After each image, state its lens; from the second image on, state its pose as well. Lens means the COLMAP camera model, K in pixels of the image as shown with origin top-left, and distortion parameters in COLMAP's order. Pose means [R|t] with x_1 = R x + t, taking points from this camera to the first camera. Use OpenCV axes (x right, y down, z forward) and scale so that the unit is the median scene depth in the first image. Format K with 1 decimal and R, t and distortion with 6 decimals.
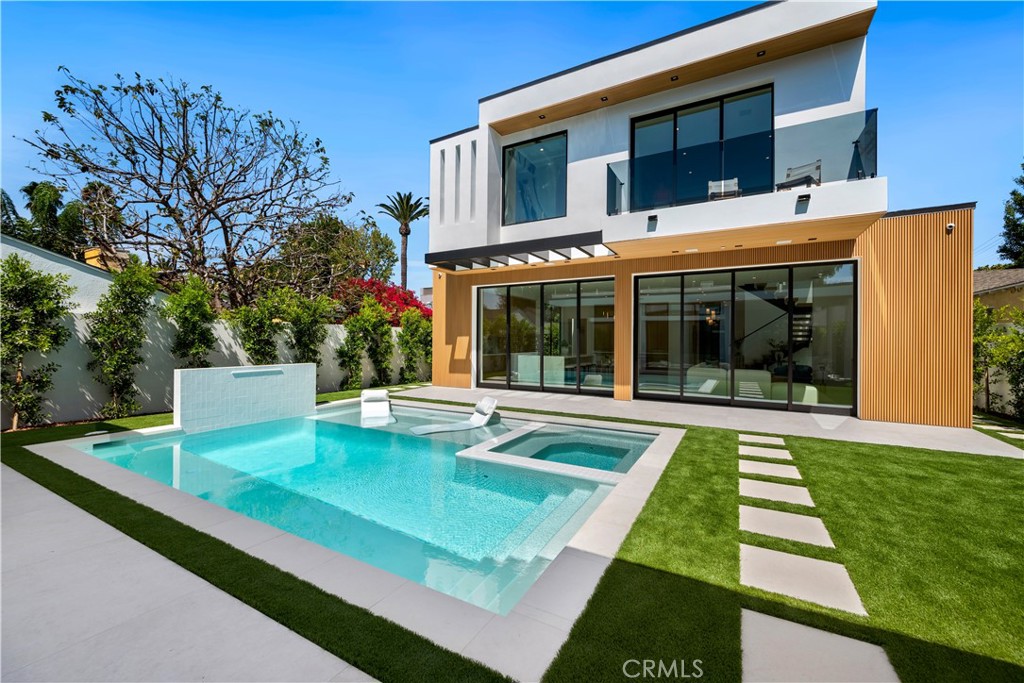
lens RADIAL K [[404.9, 0, 513.6], [0, 404.9, 342.5], [0, 0, 1]] dist [-0.000862, -0.000059]
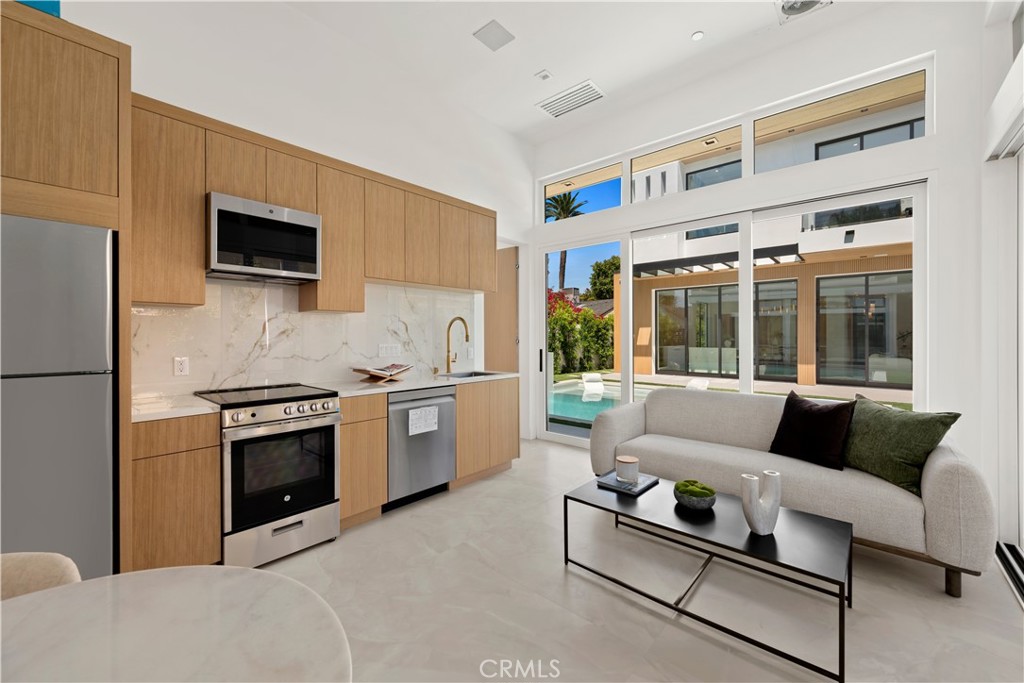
lens RADIAL K [[404.9, 0, 512.6], [0, 404.9, 334.6], [0, 0, 1]] dist [-0.000862, -0.000059]
pose [[0.976300, -0.007306, -0.216298, -0.272298], [0.005565, 0.999947, -0.008657, 0.003029], [0.216350, 0.007248, 0.976289, -0.285376]]
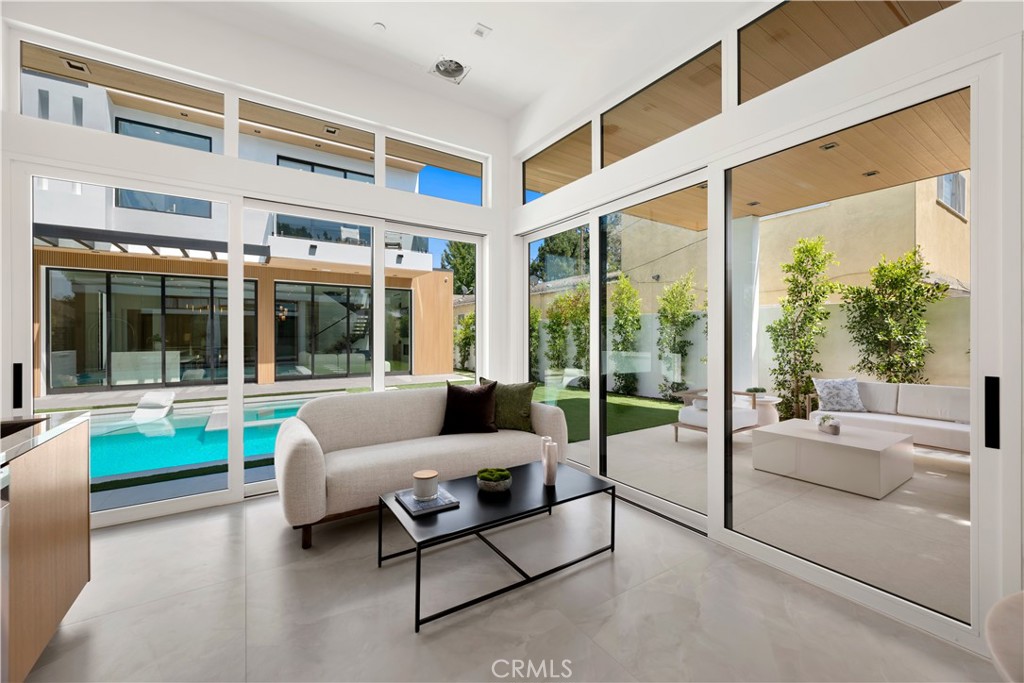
lens RADIAL K [[404.9, 0, 514.5], [0, 404.9, 336.6], [0, 0, 1]] dist [-0.000862, -0.000059]
pose [[0.458602, -0.010695, 0.888578, -0.415701], [0.009189, 0.999931, 0.007292, 0.000797], [-0.888594, 0.004821, 0.458668, -0.185201]]
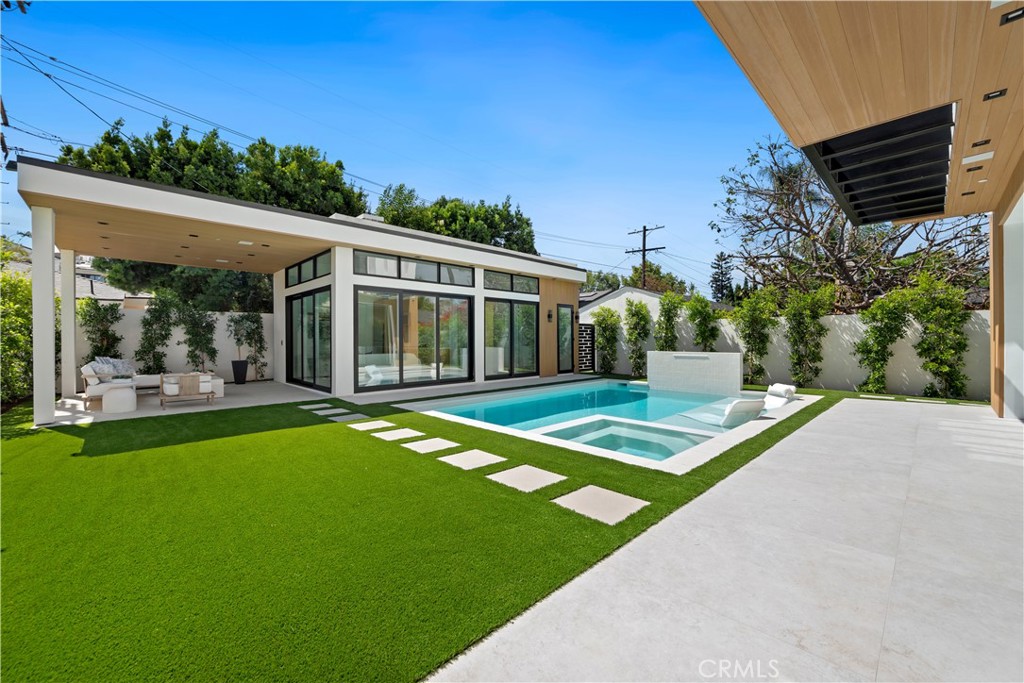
lens RADIAL K [[404.9, 0, 510.3], [0, 404.9, 337.4], [0, 0, 1]] dist [-0.000862, -0.000059]
pose [[-0.299412, 0.000793, -0.954123, 0.665687], [0.000203, 1.000000, 0.000767, 0.004090], [0.954124, 0.000036, -0.299412, 0.598096]]
